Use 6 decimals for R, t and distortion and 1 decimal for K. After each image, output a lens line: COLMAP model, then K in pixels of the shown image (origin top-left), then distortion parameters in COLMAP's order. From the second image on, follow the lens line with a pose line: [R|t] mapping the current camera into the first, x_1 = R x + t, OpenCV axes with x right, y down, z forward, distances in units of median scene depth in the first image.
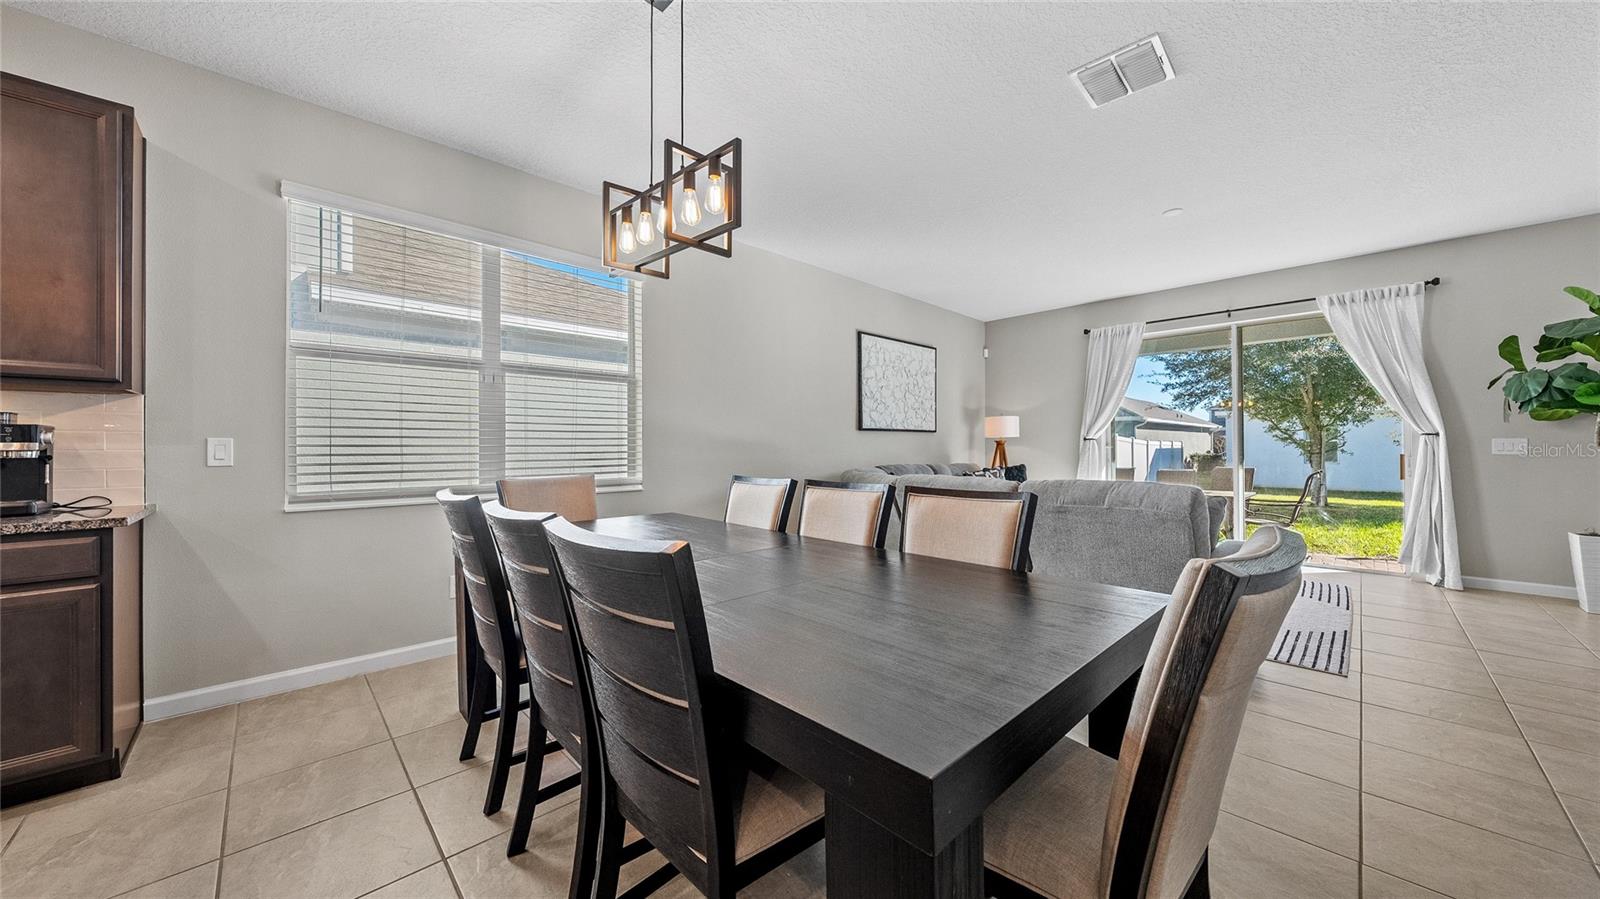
lens RADIAL K [[552.7, 0, 800.6], [0, 552.7, 447.6], [0, 0, 1]] dist [-0.001337, 0.000277]
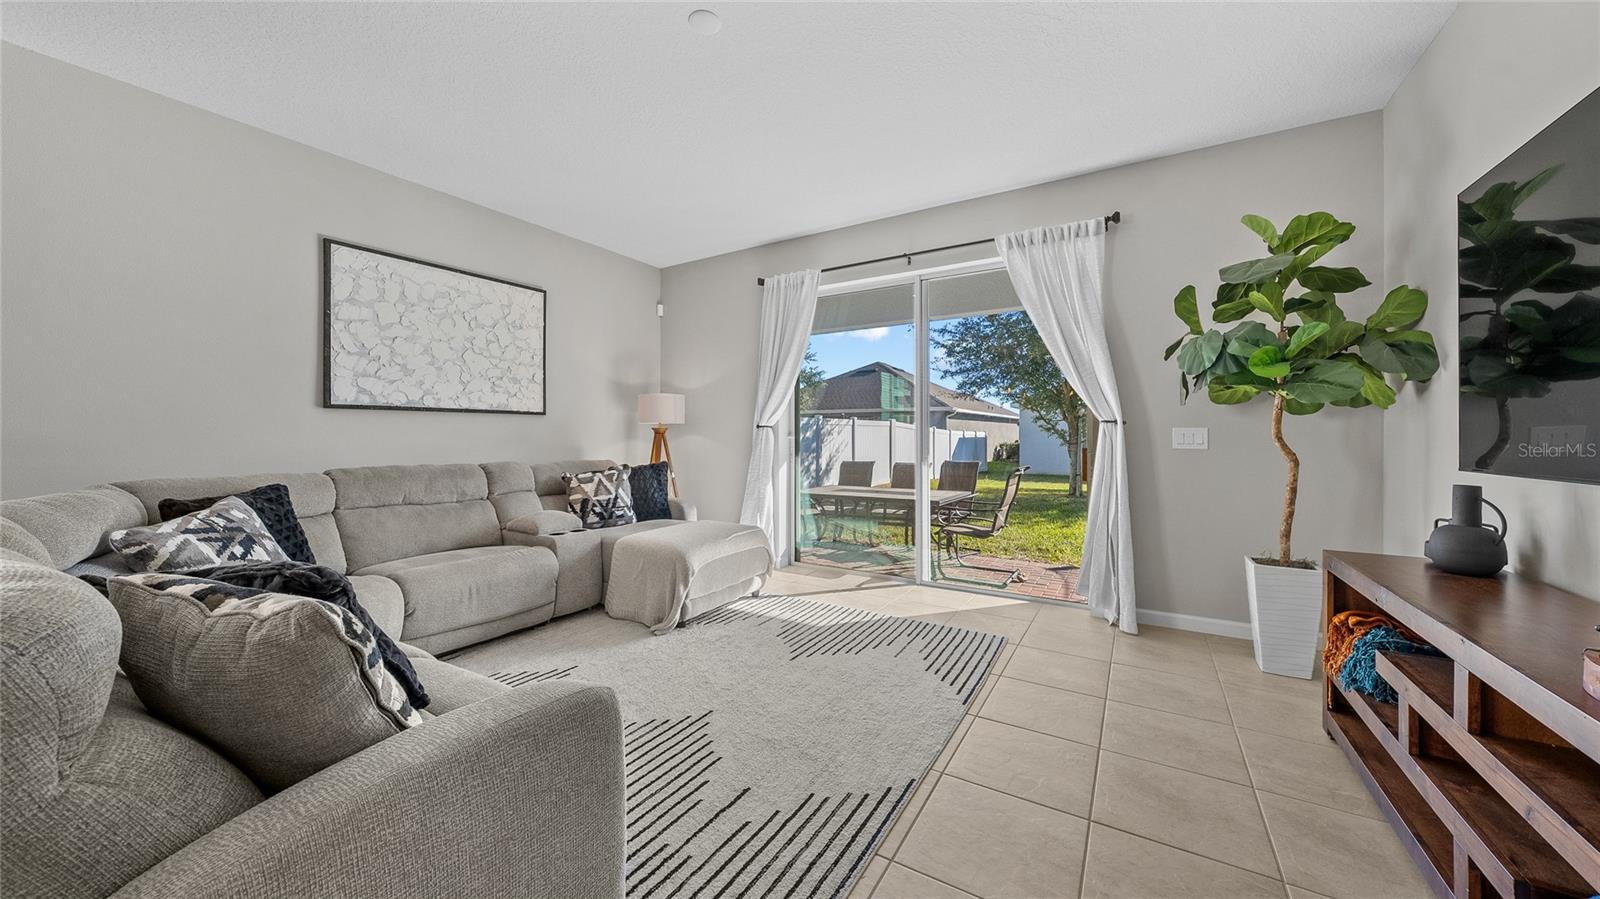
lens RADIAL K [[552.7, 0, 802.2], [0, 552.7, 440.9], [0, 0, 1]] dist [-0.001337, 0.000277]
pose [[0.970805, 0.000863, 0.239868, 0.523483], [-0.002816, 0.999966, 0.007797, -0.001731], [-0.239853, -0.008245, 0.970774, 0.348741]]
